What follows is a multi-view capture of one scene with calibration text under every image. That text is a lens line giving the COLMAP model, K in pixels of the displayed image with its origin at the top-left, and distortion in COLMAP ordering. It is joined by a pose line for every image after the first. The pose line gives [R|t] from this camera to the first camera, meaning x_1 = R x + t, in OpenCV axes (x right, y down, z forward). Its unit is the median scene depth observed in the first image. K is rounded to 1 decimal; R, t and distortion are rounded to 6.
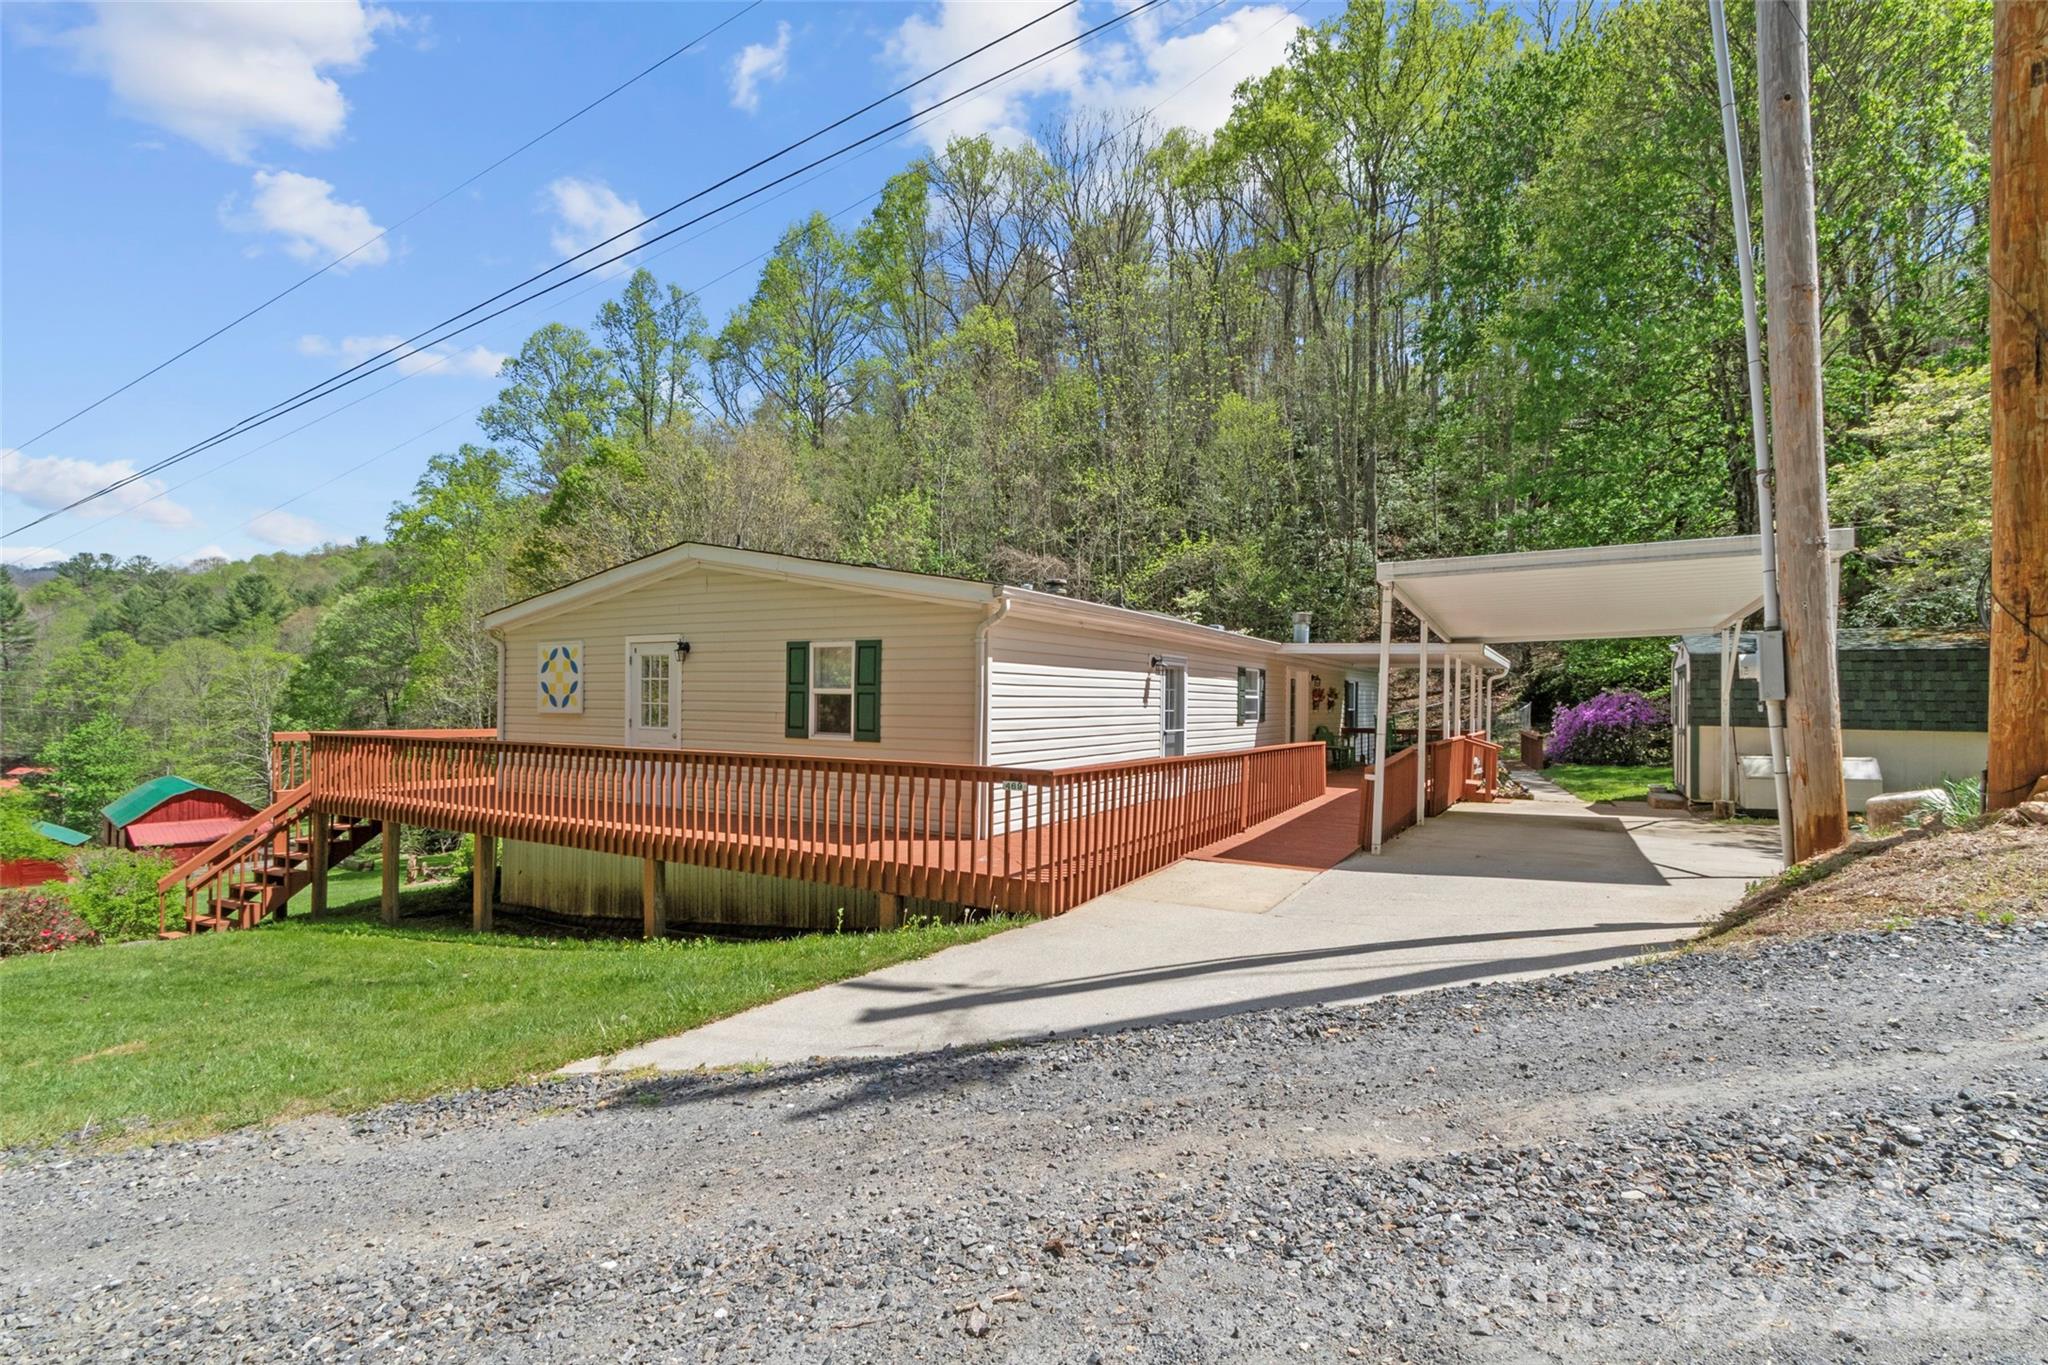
lens RADIAL K [[975.9, 0, 1017.0], [0, 975.9, 723.2], [0, 0, 1]] dist [-0.002864, 0.000417]
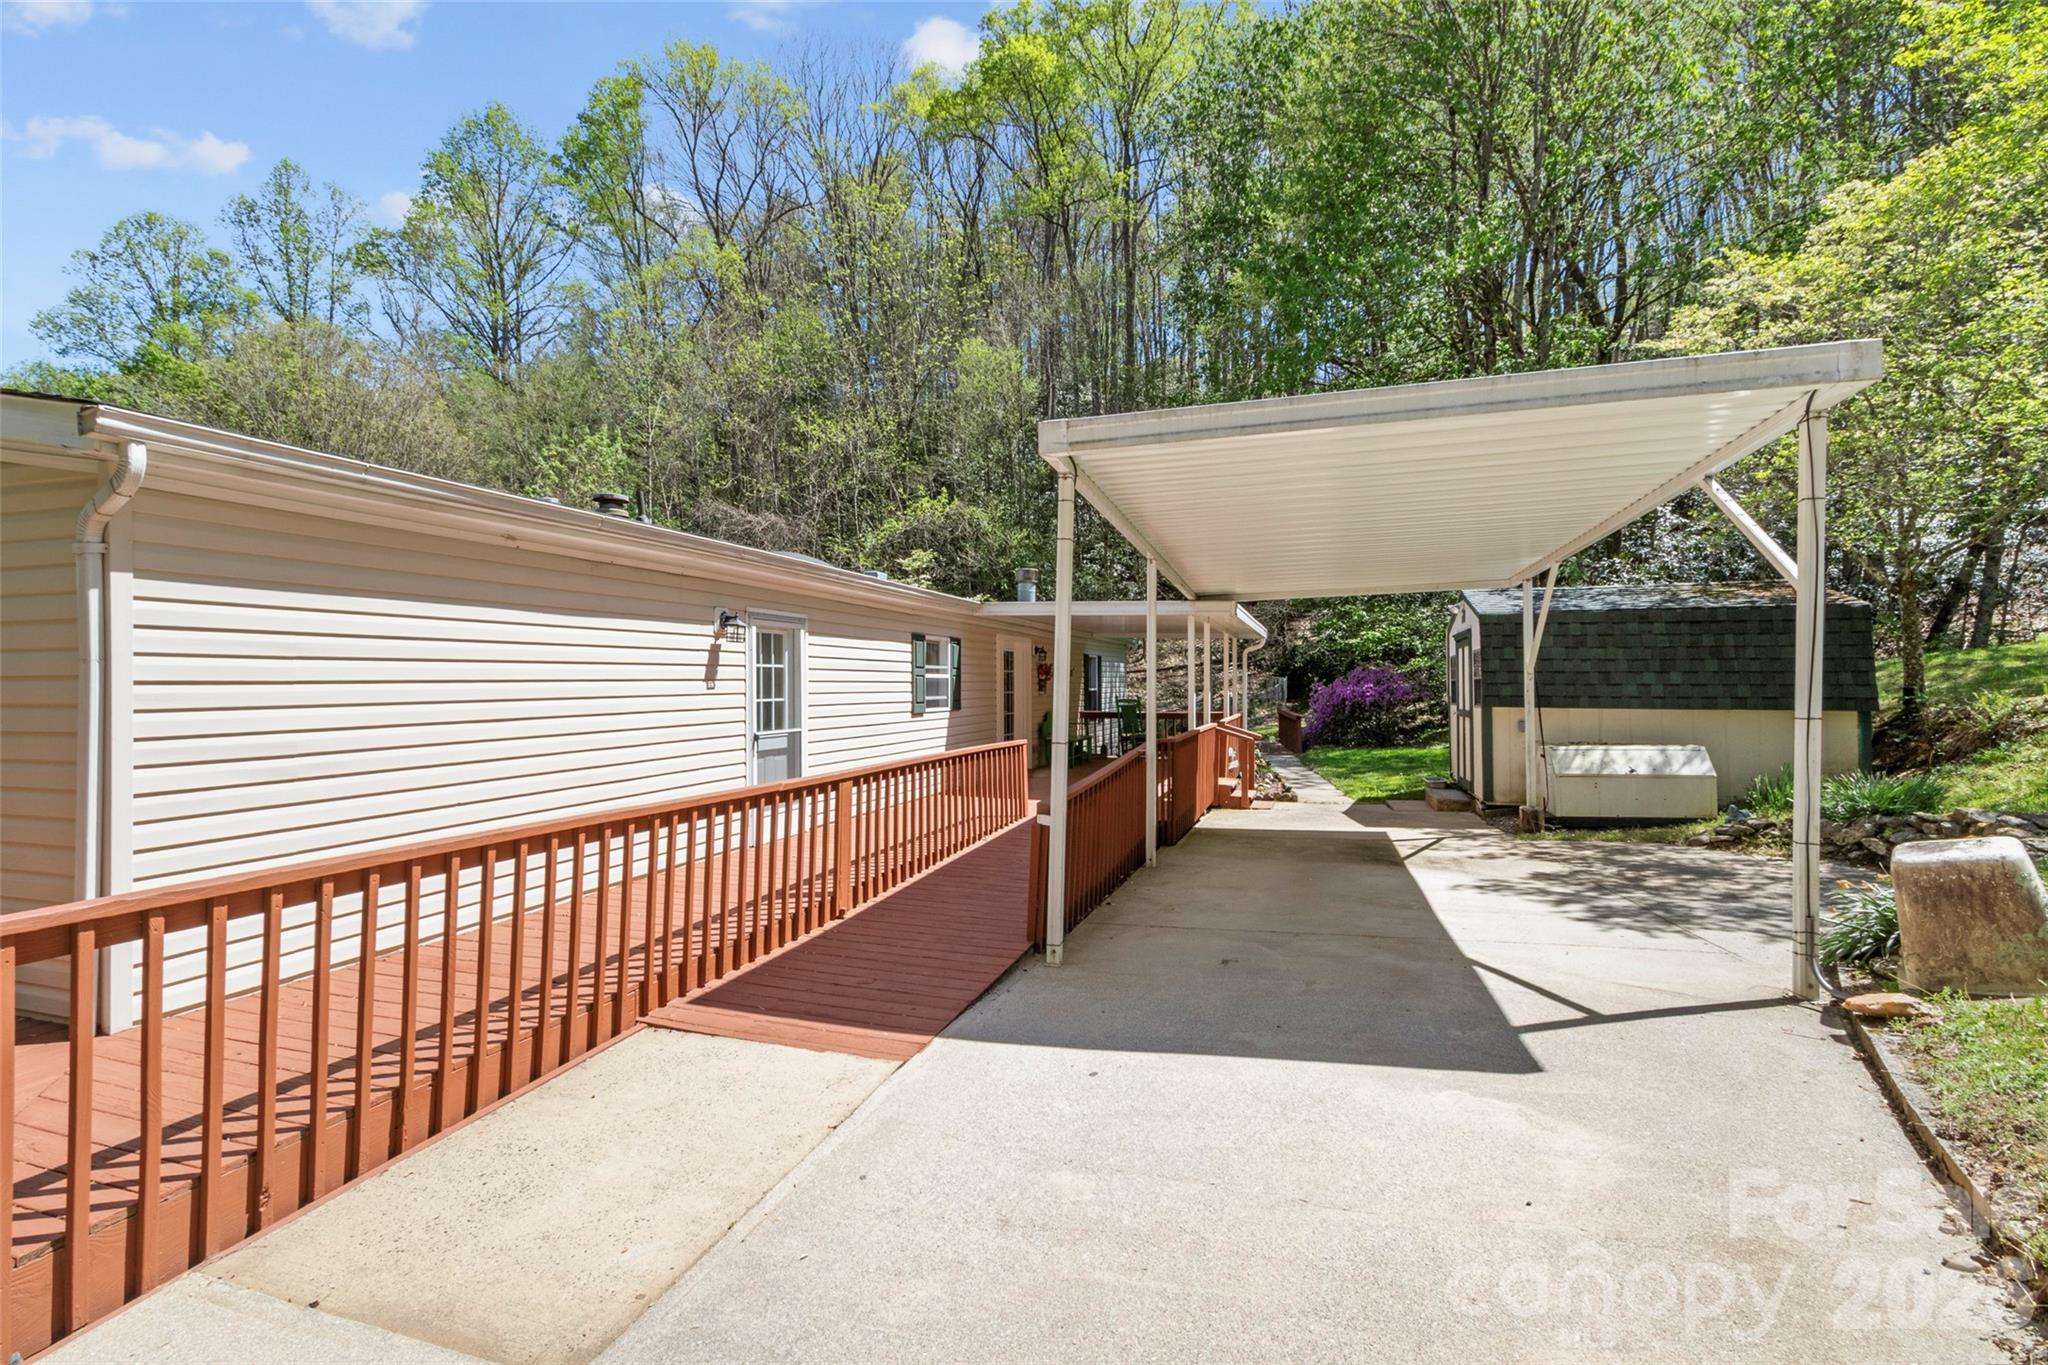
lens RADIAL K [[986.2, 0, 1053.6], [0, 986.2, 685.8], [0, 0, 1]] dist [0.004446, 0.000687]
pose [[0.967390, -0.013928, 0.252908, 0.106877], [0.018219, 0.999727, -0.014629, -0.005847], [-0.252635, 0.018760, 0.967380, 0.214026]]
